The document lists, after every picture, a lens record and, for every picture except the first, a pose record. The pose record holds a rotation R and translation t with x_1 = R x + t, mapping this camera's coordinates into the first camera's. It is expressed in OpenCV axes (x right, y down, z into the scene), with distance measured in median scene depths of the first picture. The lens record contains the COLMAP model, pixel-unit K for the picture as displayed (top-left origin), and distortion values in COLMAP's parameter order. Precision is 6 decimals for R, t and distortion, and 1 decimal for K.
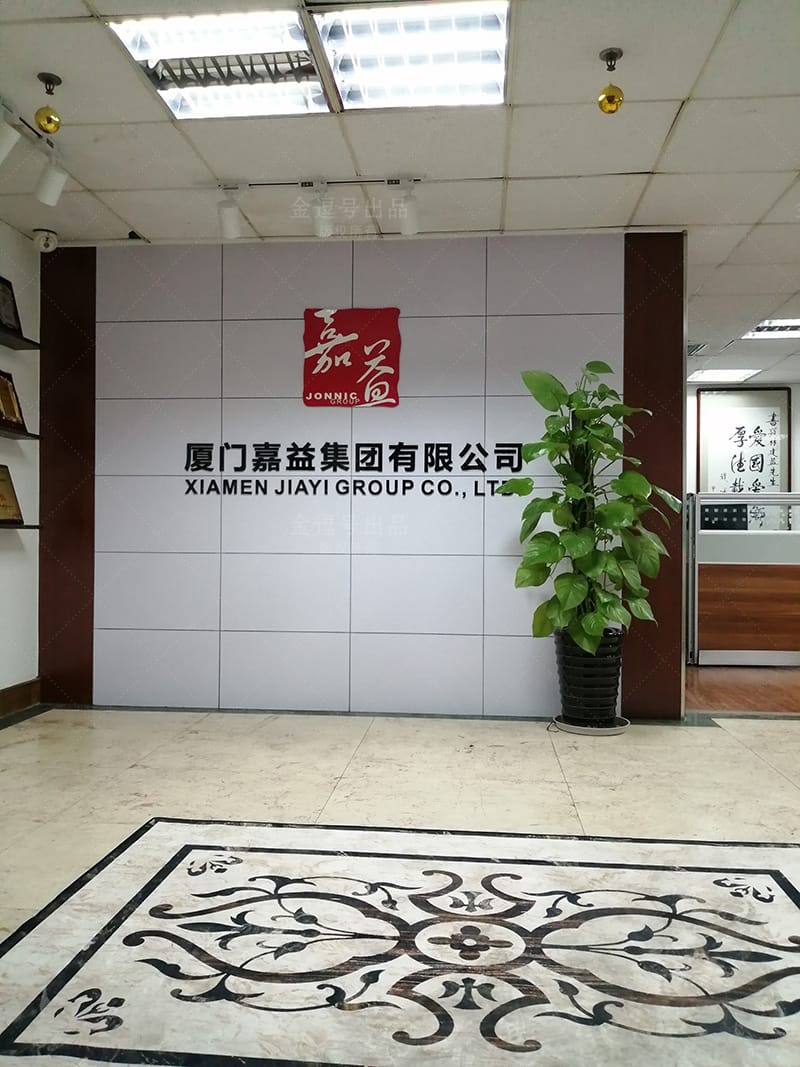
lens RADIAL K [[850.7, 0, 405.1], [0, 850.7, 538.3], [0, 0, 1]] dist [0.076117, -0.217979]
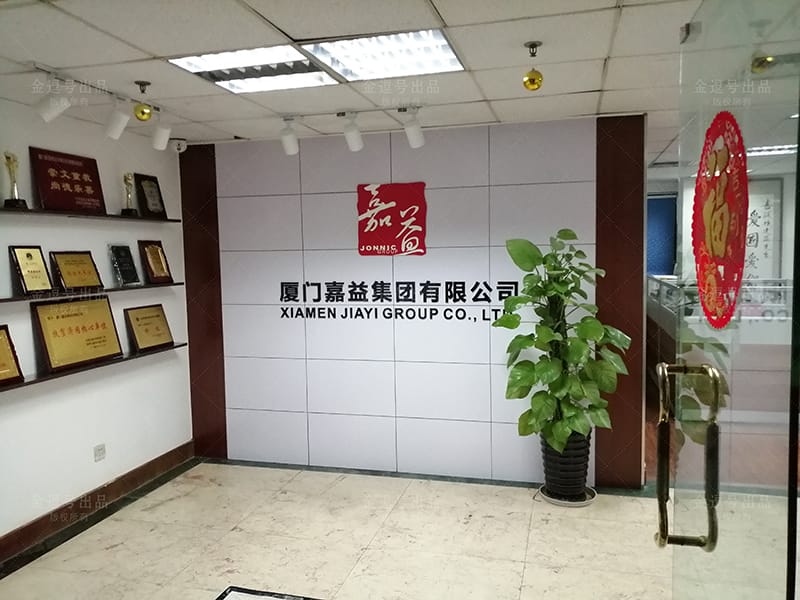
lens RADIAL K [[637.8, 0, 400.0], [0, 637.8, 300.0], [0, 0, 1]] dist [0.076117, -0.217979]
pose [[0.984652, -0.011506, -0.174149, 0.128250], [0.024714, 0.996962, 0.073864, -0.158963], [0.172770, -0.077035, 0.981945, -0.014461]]
